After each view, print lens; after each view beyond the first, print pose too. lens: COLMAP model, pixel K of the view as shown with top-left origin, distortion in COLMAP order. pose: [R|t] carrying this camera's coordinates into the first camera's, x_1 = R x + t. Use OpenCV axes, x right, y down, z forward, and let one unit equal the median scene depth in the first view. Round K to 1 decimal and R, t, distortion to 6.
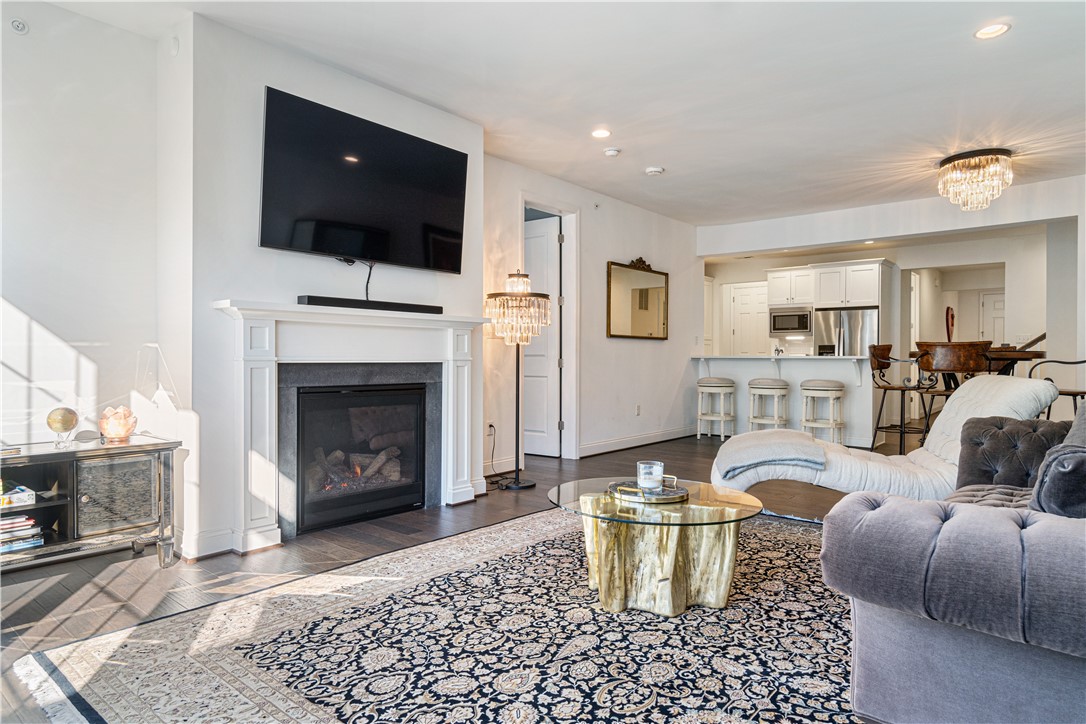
lens RADIAL K [[642.7, 0, 534.5], [0, 642.7, 363.5], [0, 0, 1]] dist [0.005101, 0.000633]
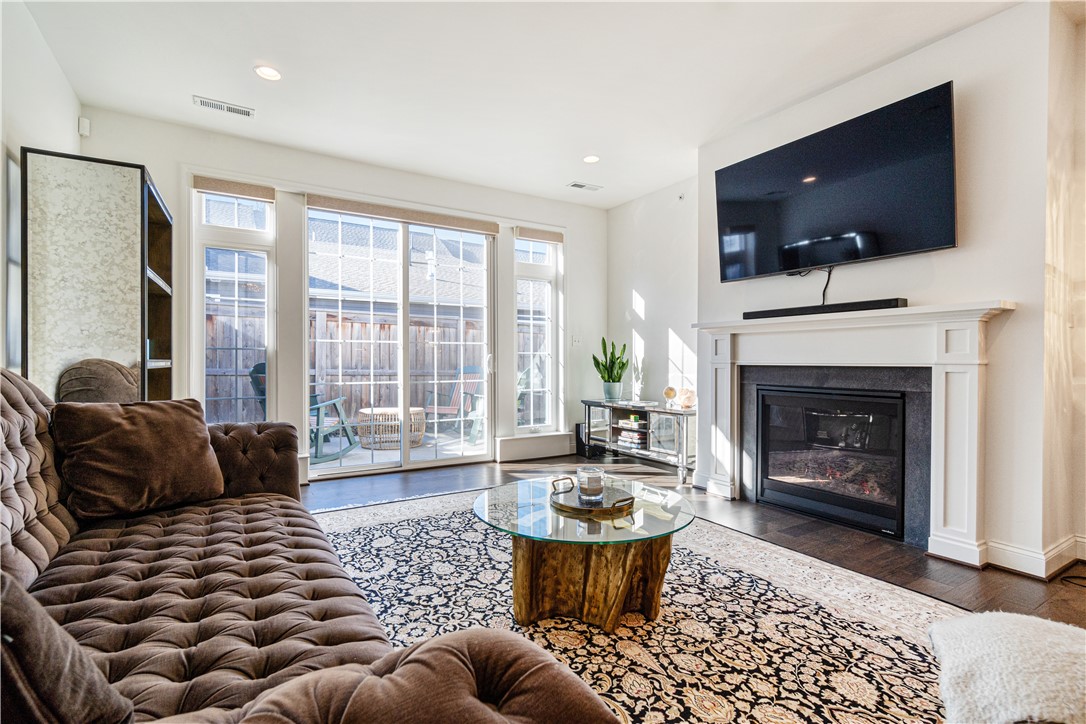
lens RADIAL K [[506.1, 0, 540.8], [0, 506.1, 360.6], [0, 0, 1]] dist [-0.002651, -0.000177]
pose [[-0.310258, -0.010893, -0.950590, 0.857950], [-0.014654, 0.999870, -0.006675, 0.002317], [0.950540, 0.011859, -0.310377, 1.089962]]
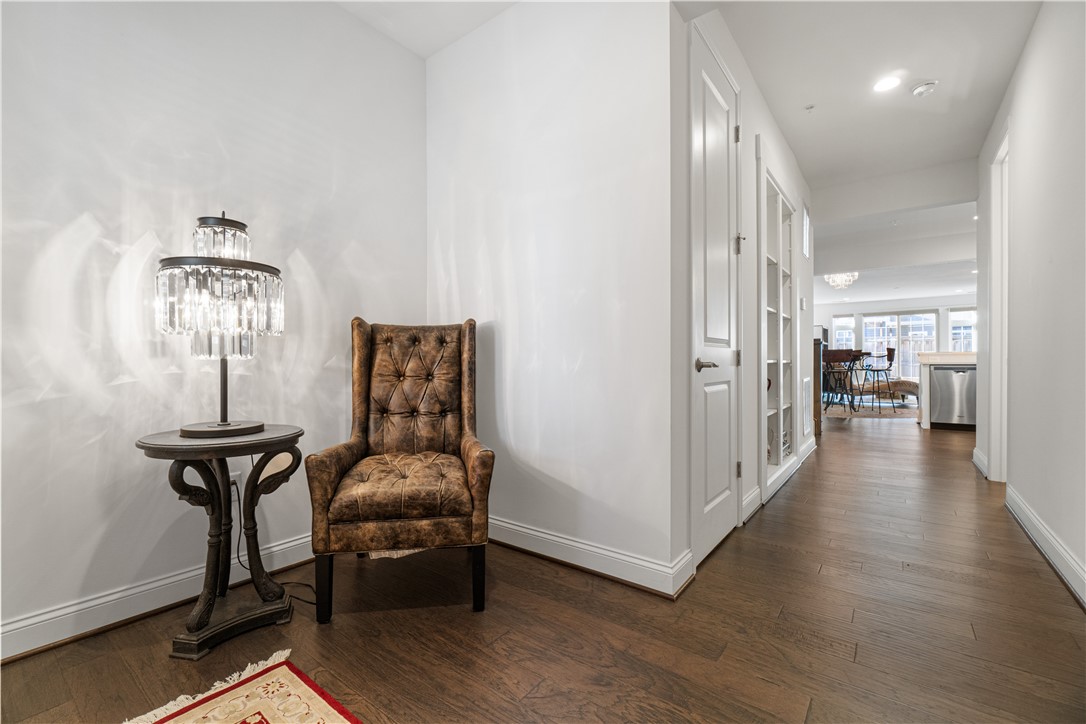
lens RADIAL K [[464.4, 0, 541.5], [0, 464.4, 363.7], [0, 0, 1]] dist [0.000917, 0.000129]
pose [[-0.995777, -0.007437, -0.091503, 3.386484], [-0.007886, 0.999959, 0.004545, 0.058820], [0.091466, 0.005247, -0.995794, 4.395287]]
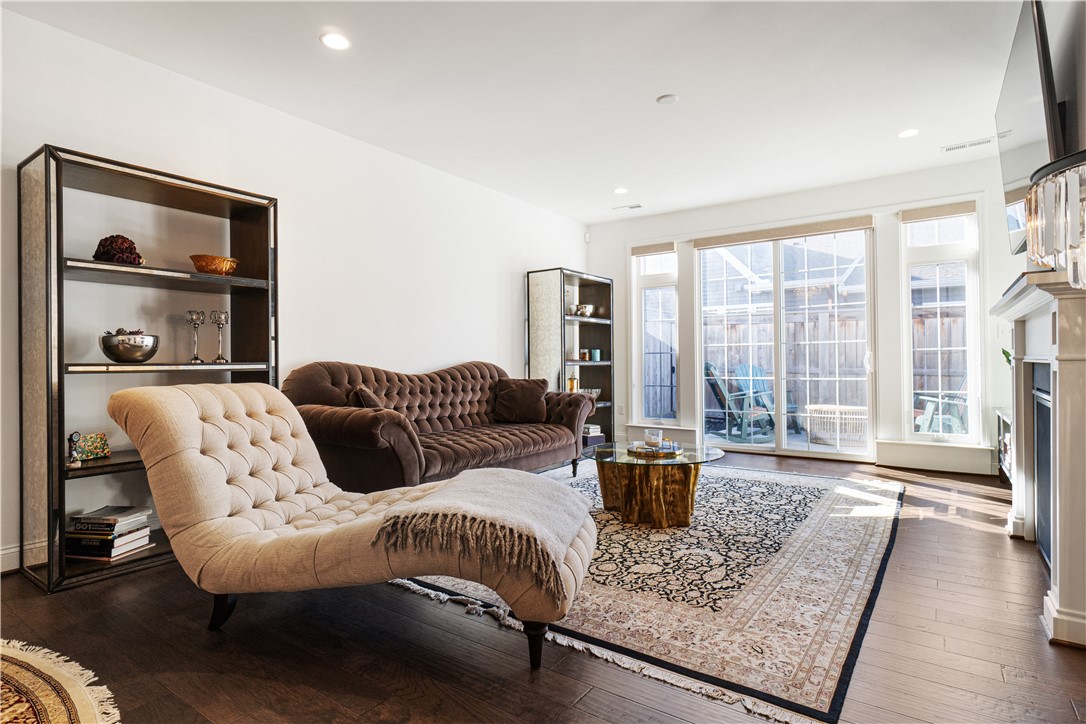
lens RADIAL K [[564.9, 0, 545.6], [0, 564.9, 360.2], [0, 0, 1]] dist [0.007561, 0.000640]
pose [[-0.995346, -0.001599, -0.096349, 0.513171], [-0.002130, 0.999983, 0.005409, -0.008339], [0.096338, 0.005590, -0.995333, 2.114340]]
